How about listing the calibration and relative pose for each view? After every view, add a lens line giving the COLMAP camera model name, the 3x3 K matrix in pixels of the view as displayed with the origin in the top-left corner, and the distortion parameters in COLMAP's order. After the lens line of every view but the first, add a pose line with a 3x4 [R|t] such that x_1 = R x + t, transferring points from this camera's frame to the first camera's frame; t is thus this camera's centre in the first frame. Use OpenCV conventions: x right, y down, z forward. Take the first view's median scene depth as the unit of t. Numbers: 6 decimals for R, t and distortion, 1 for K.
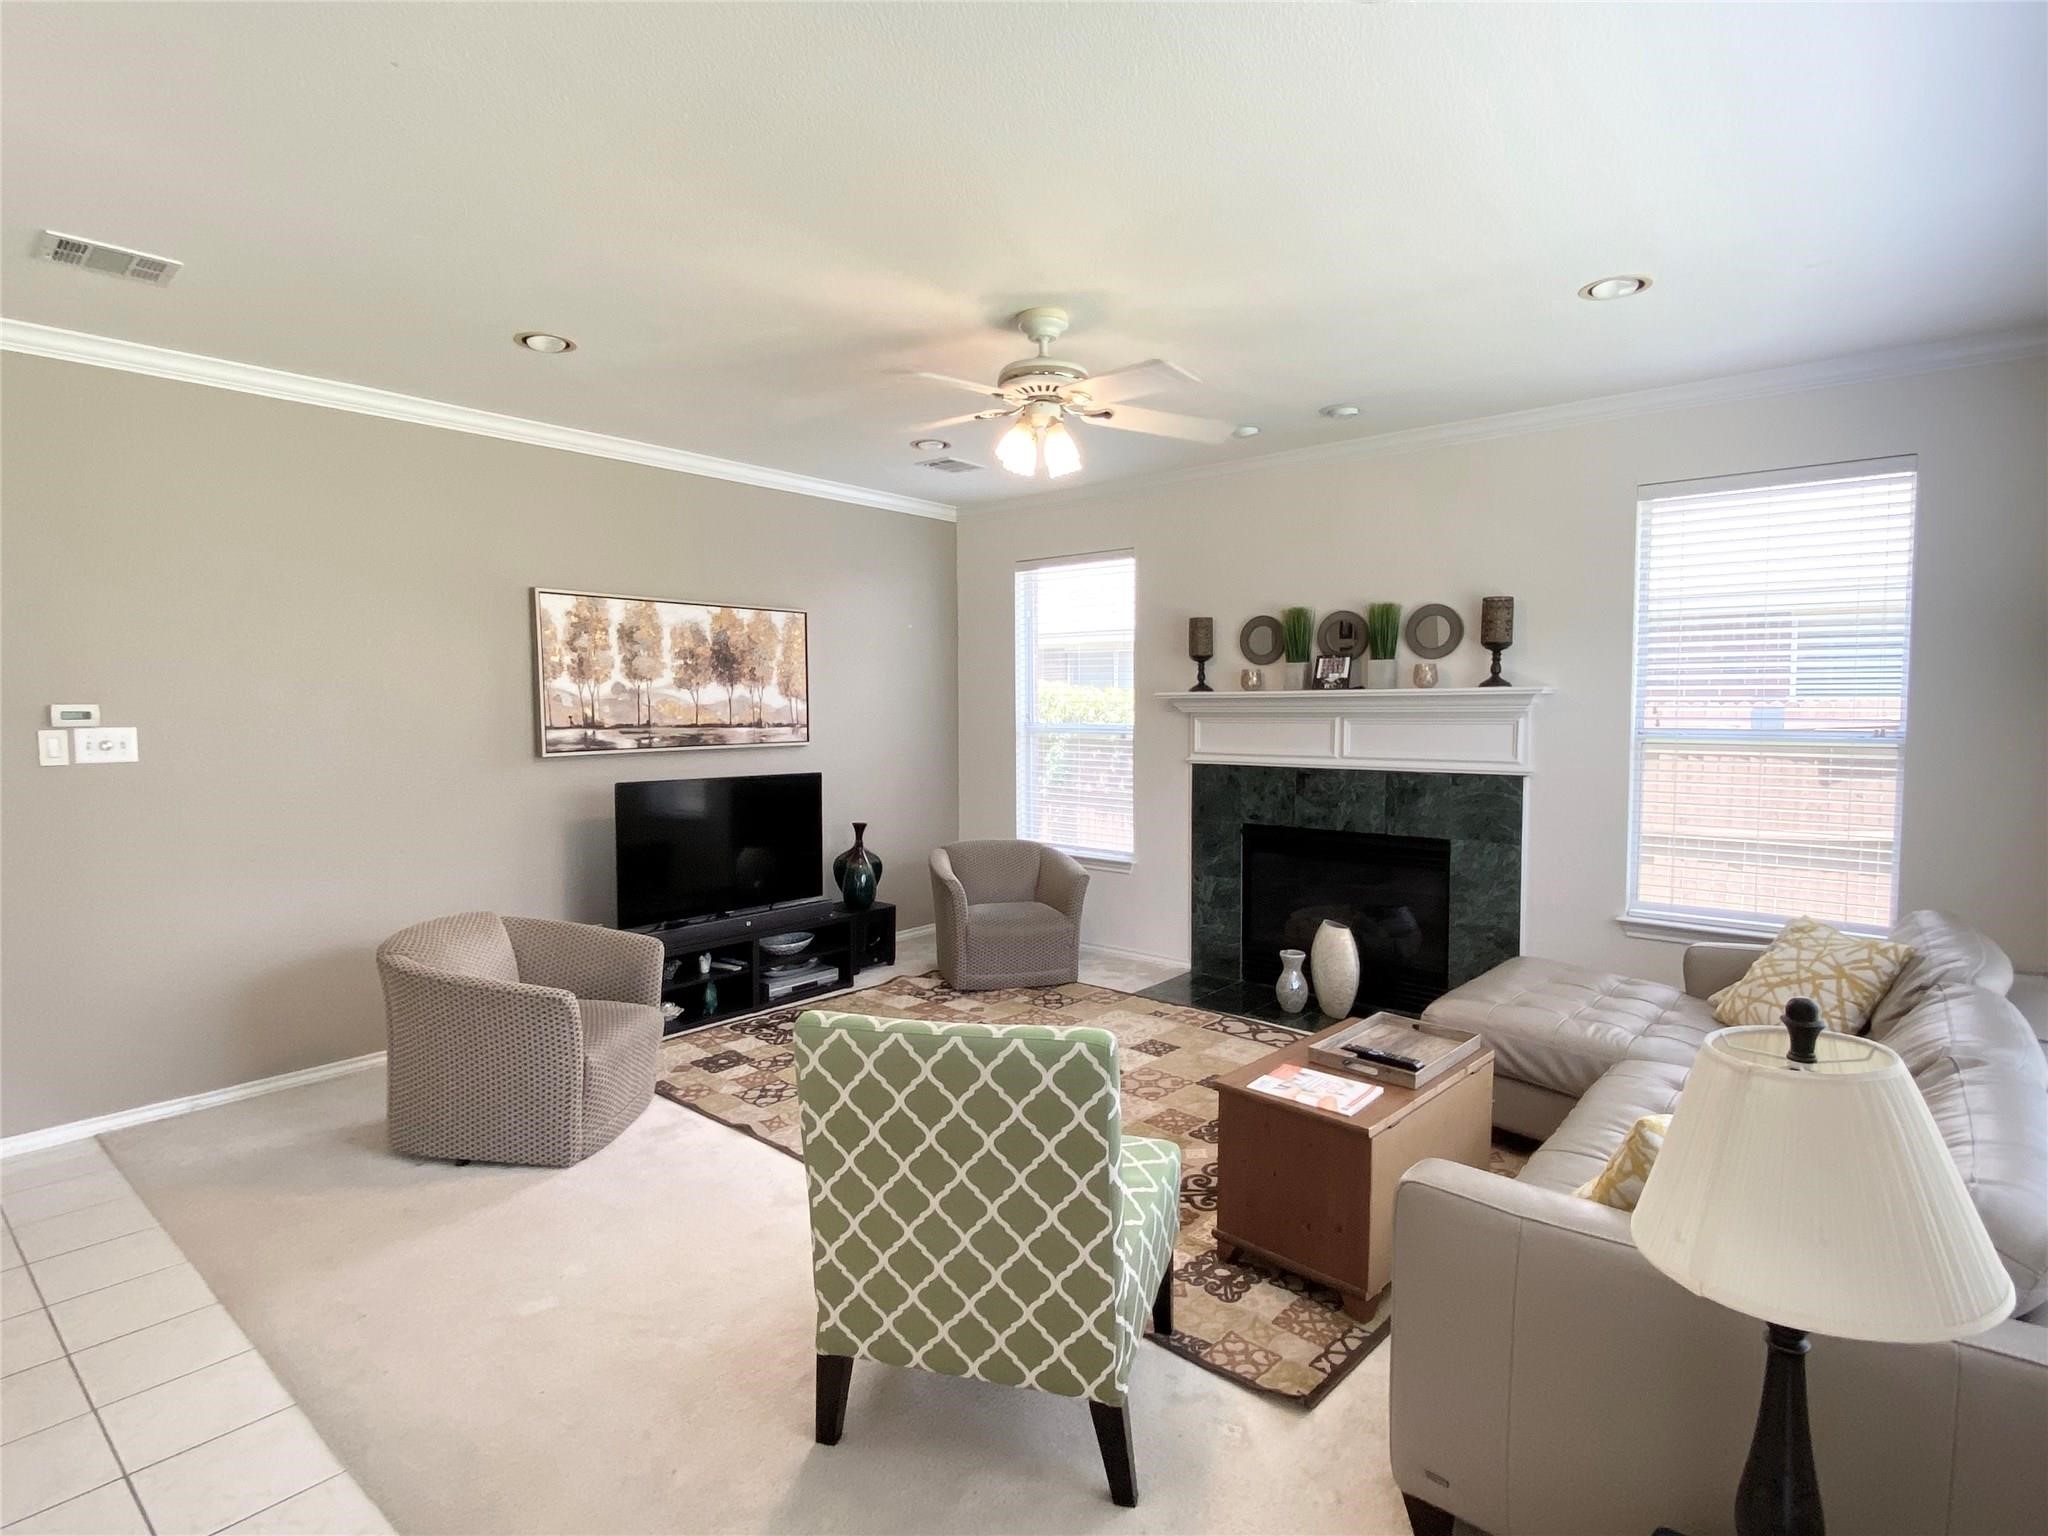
lens RADIAL K [[1076.7, 0, 1024.0], [0, 1076.7, 768.0], [0, 0, 1]] dist [0.051271, 0.000130]
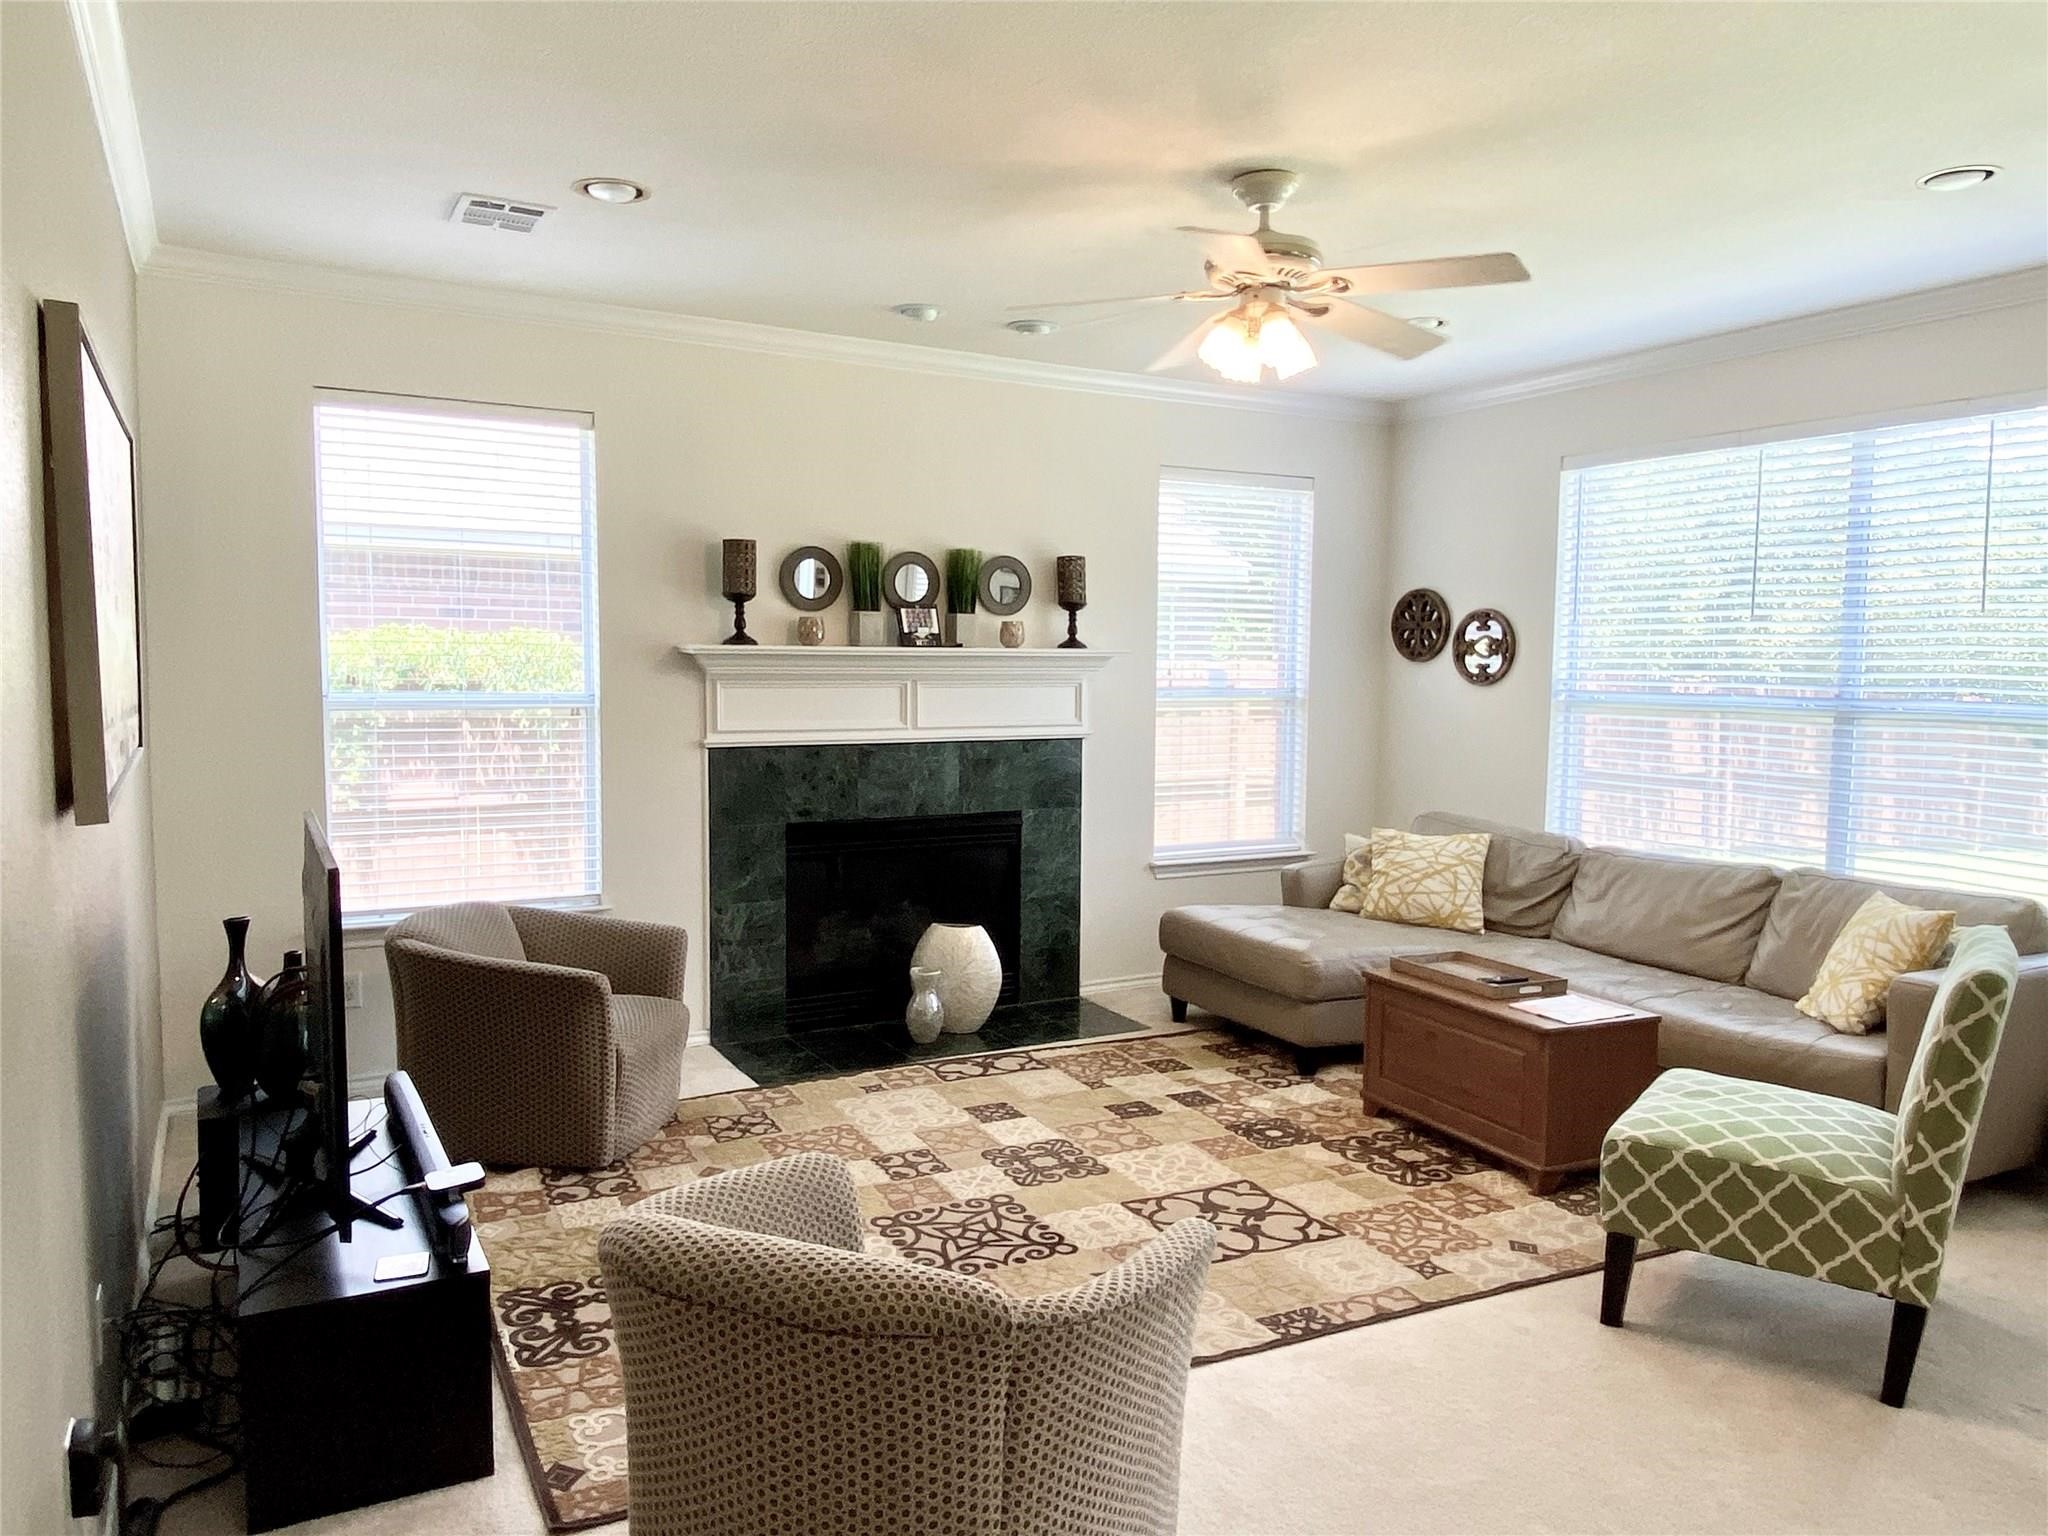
lens RADIAL K [[1390.3, 0, 1024.0], [0, 1390.3, 768.0], [0, 0, 1]] dist [-0.004310, -0.002474]
pose [[0.327181, -0.065661, 0.942678, -0.711097], [0.050224, 0.997381, 0.052040, -0.031609], [-0.943626, 0.030318, 0.329622, 0.587270]]
